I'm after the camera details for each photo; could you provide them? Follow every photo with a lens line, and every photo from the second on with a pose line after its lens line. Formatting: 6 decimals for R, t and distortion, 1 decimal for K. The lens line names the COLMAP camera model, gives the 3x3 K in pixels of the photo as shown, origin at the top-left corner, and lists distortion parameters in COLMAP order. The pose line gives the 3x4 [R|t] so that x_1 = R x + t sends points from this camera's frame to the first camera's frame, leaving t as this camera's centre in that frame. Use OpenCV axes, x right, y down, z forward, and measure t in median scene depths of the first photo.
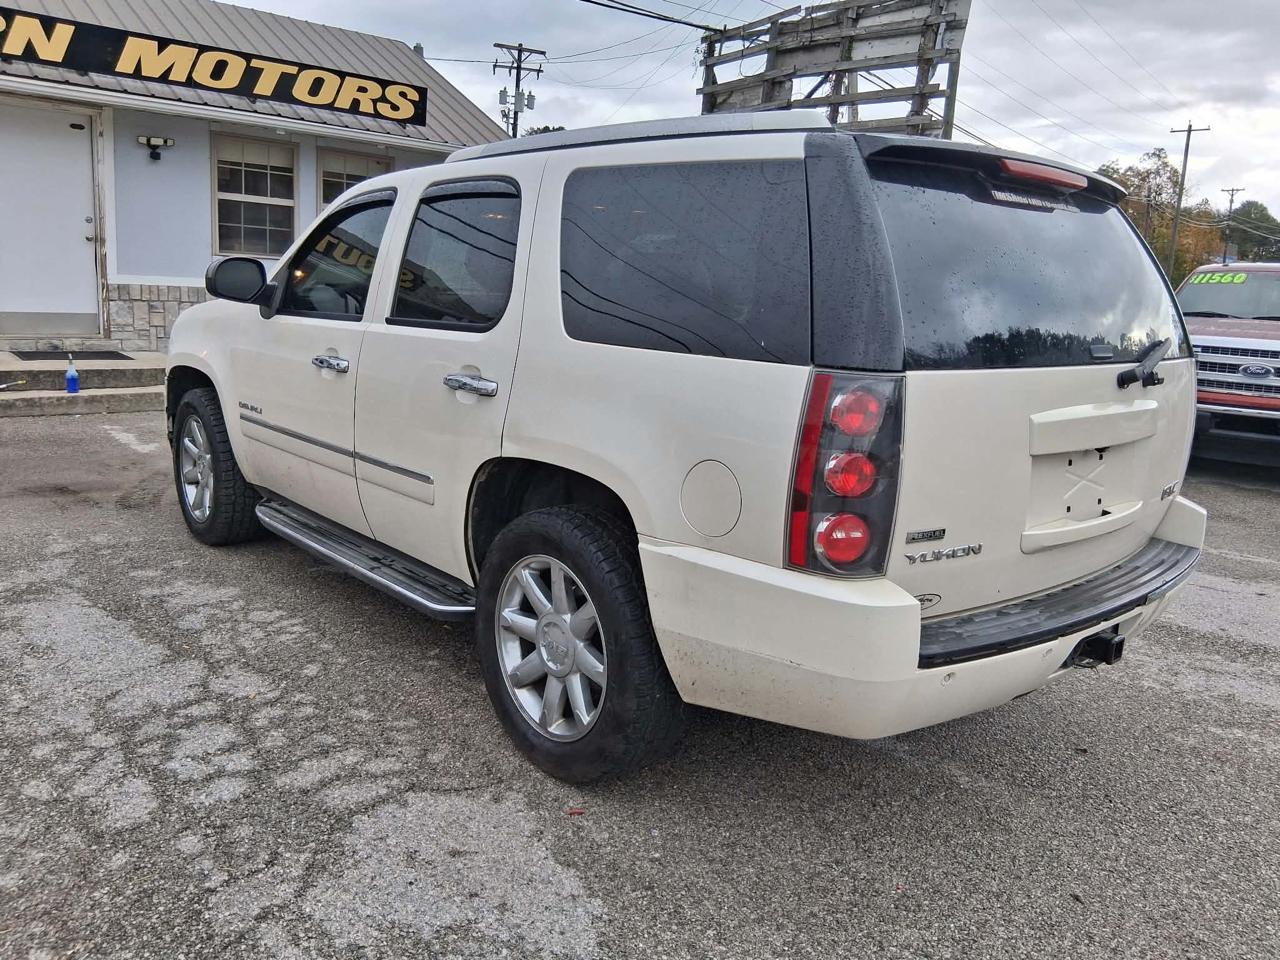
lens RADIAL K [[968.8, 0, 643.1], [0, 968.8, 487.9], [0, 0, 1]] dist [0.062579, -0.103481]
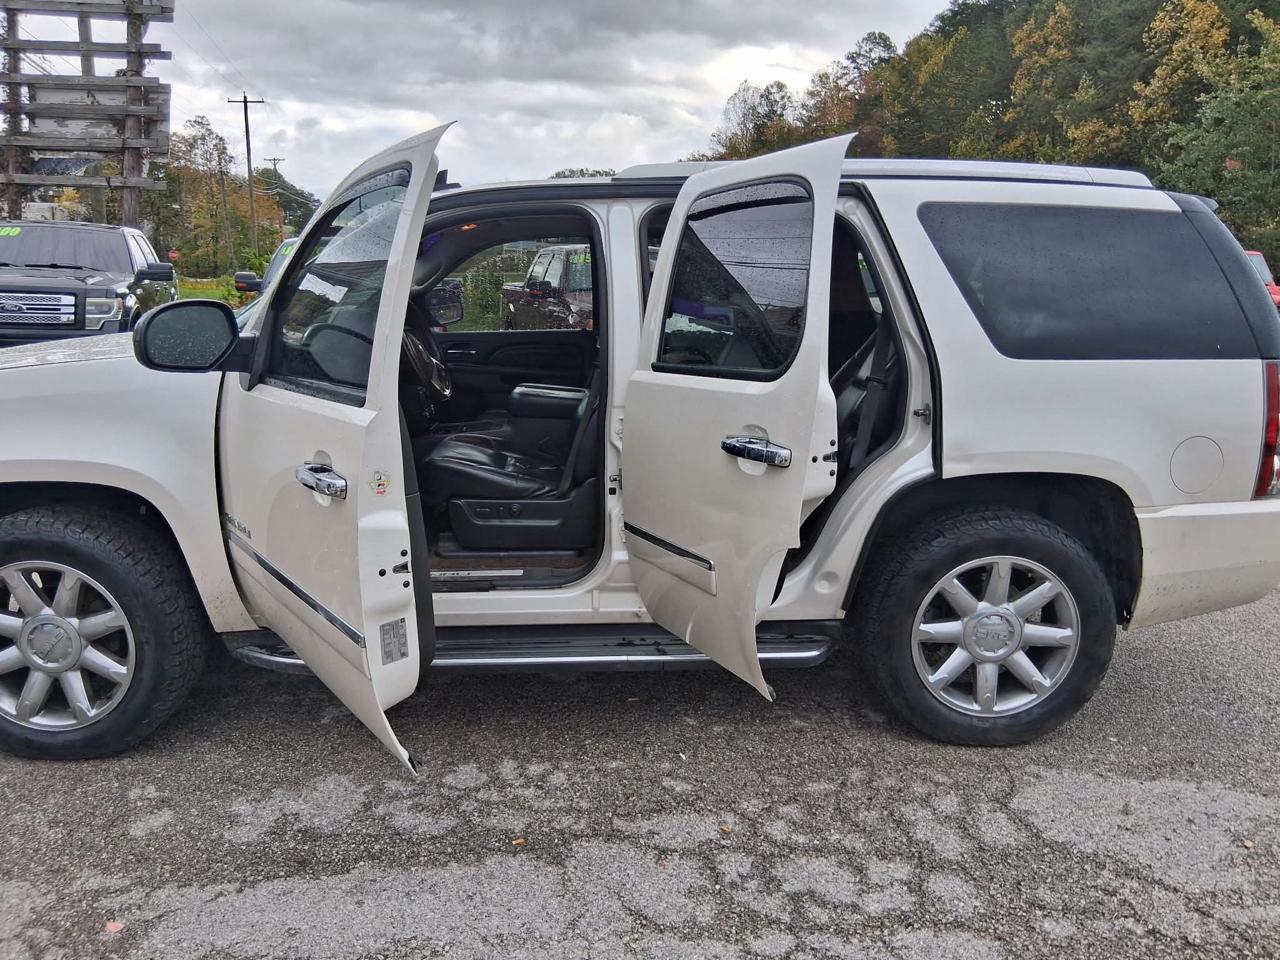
lens RADIAL K [[968.8, 0, 629.8], [0, 968.8, 490.6], [0, 0, 1]] dist [0.062579, -0.103481]
pose [[0.624240, -0.211121, 0.752165, -1.049249], [0.182736, 0.975543, 0.122163, -0.191919], [-0.759561, 0.061188, 0.647552, 0.521313]]
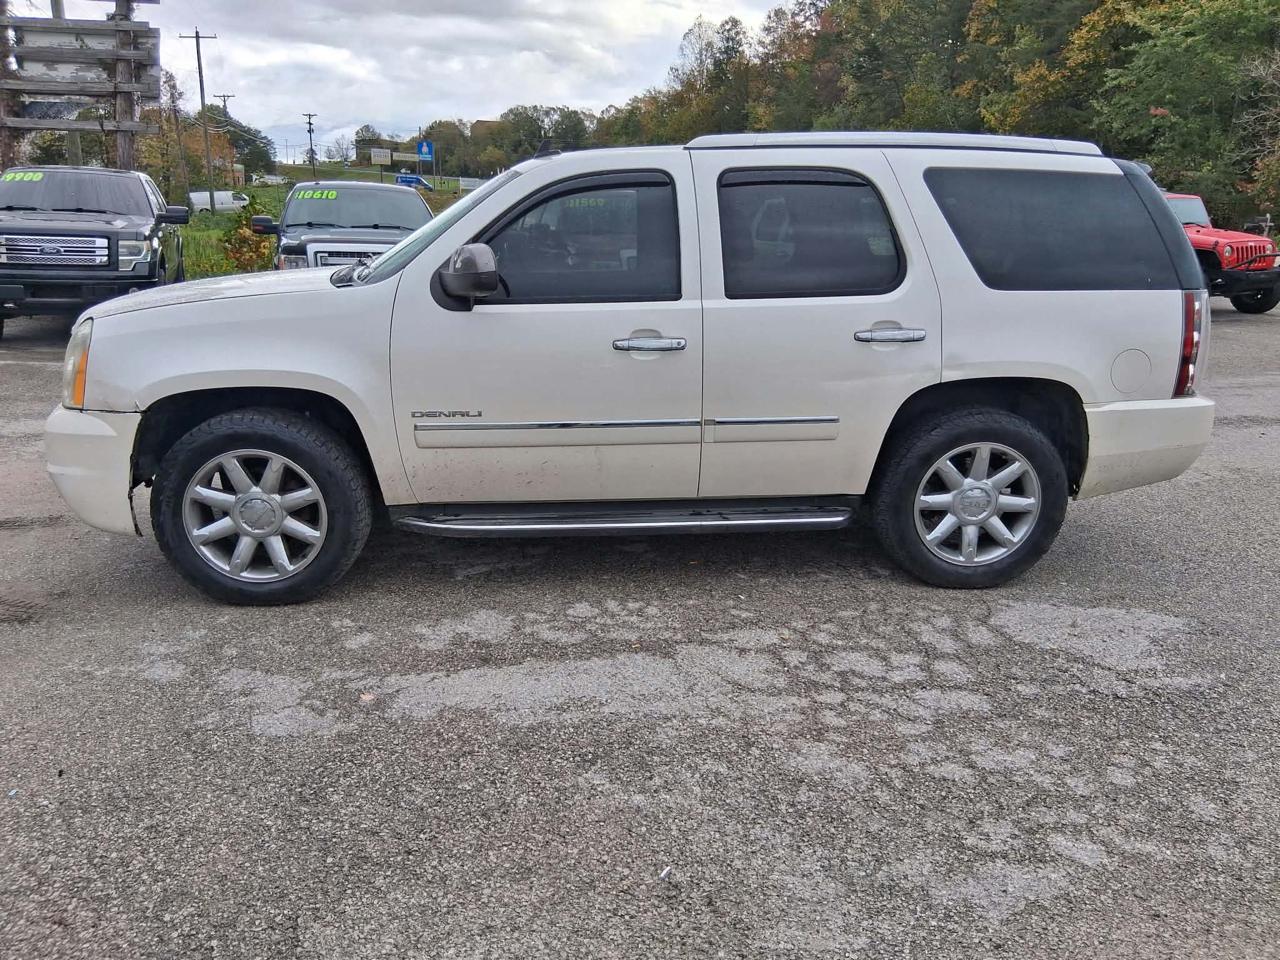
lens RADIAL K [[968.8, 0, 620.0], [0, 968.8, 484.5], [0, 0, 1]] dist [0.062579, -0.103481]
pose [[0.595284, -0.255443, 0.761830, -1.377810], [0.185544, 0.966197, 0.178986, -0.205718], [-0.781799, 0.034806, 0.622558, 0.450519]]
